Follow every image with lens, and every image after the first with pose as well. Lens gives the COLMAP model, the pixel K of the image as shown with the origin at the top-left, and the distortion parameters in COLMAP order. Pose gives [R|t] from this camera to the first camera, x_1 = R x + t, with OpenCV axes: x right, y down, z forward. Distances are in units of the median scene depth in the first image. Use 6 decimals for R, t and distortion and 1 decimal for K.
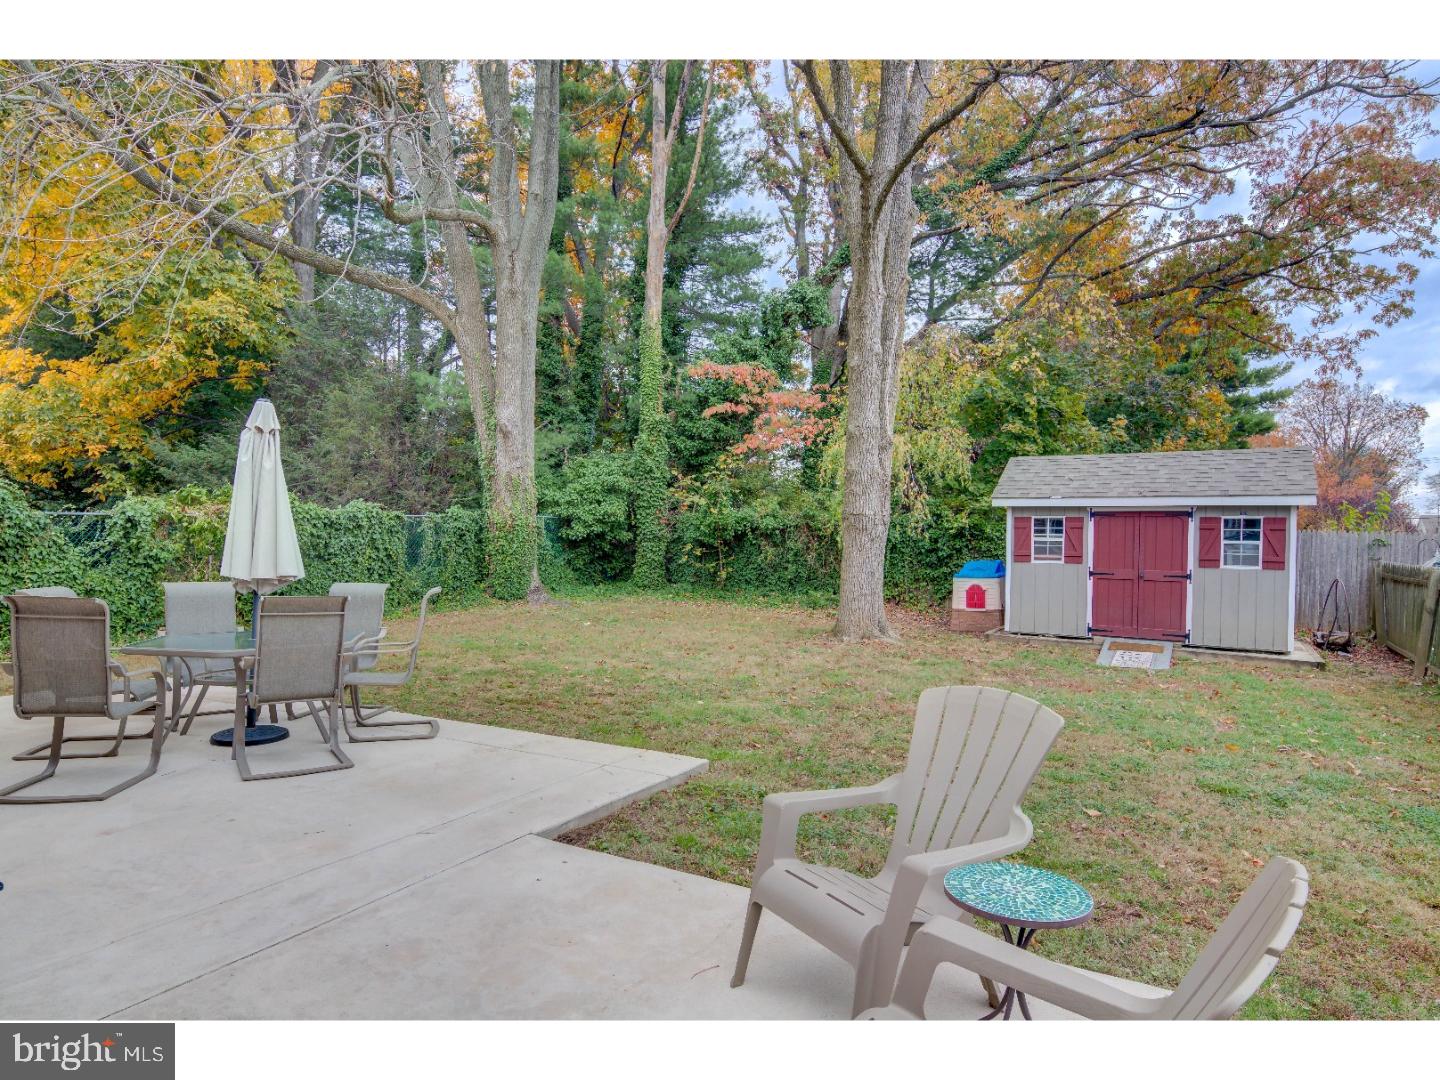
lens RADIAL K [[849.2, 0, 719.7], [0, 849.2, 540.2], [0, 0, 1]] dist [0.000392, 0.000384]
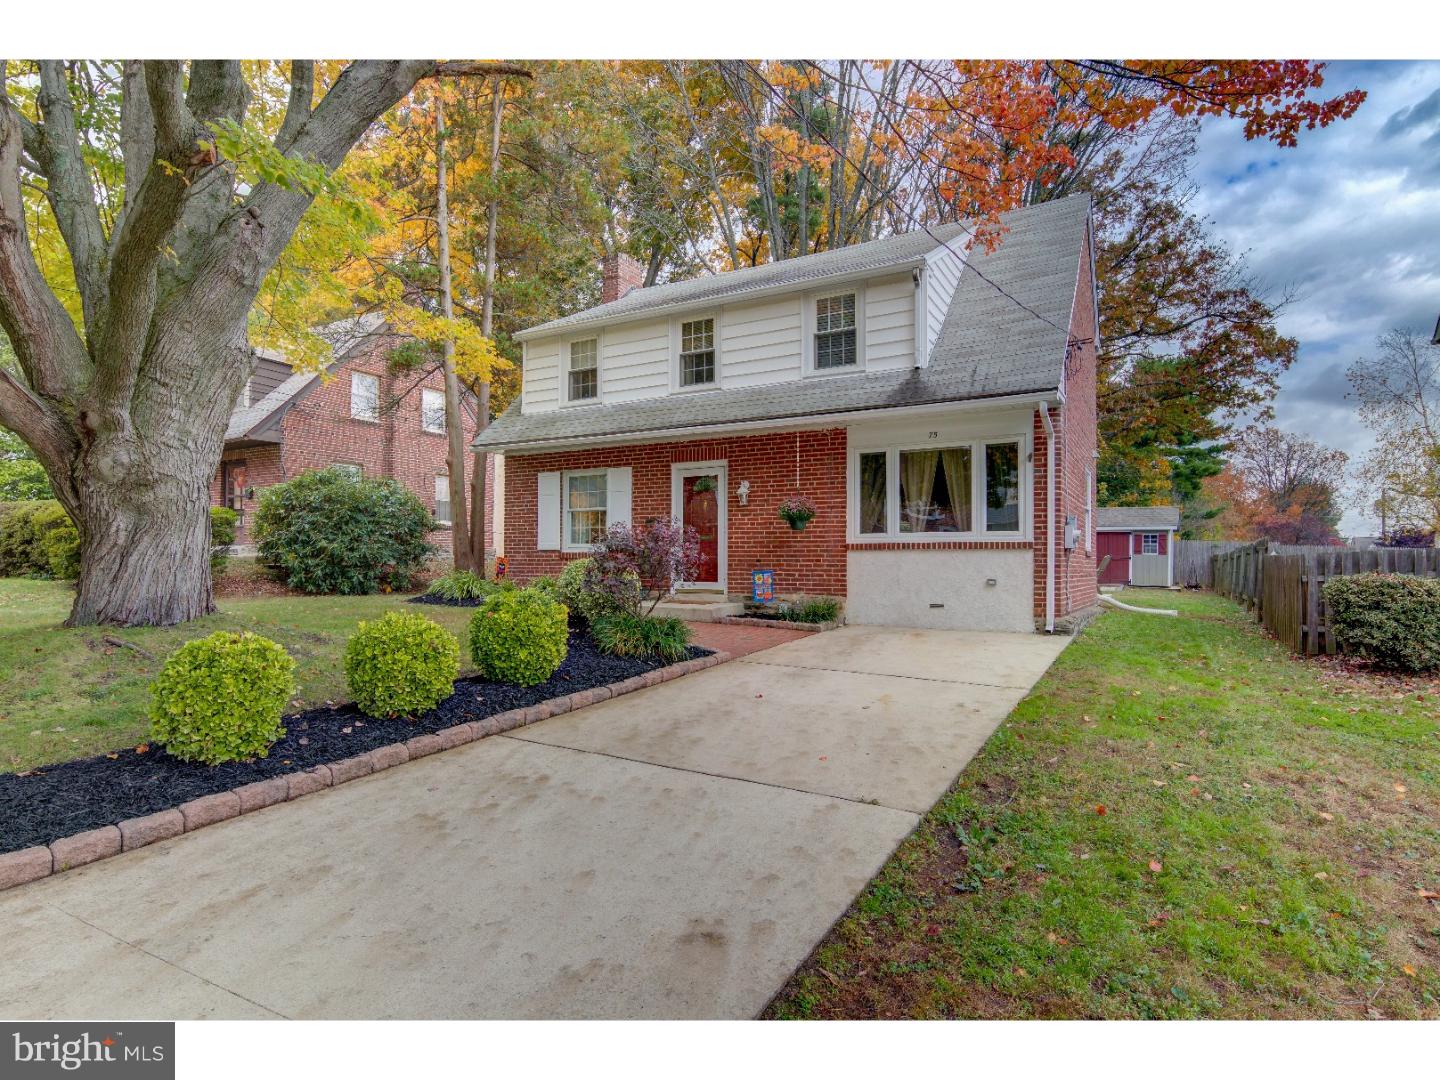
lens RADIAL K [[776.4, 0, 719.0], [0, 776.4, 537.1], [0, 0, 1]] dist [0.008411, 0.000225]
pose [[0.999702, -0.001130, -0.024386, -0.309068], [0.000411, 0.999566, -0.029460, 0.024453], [0.024409, 0.029441, 0.999268, -0.677993]]
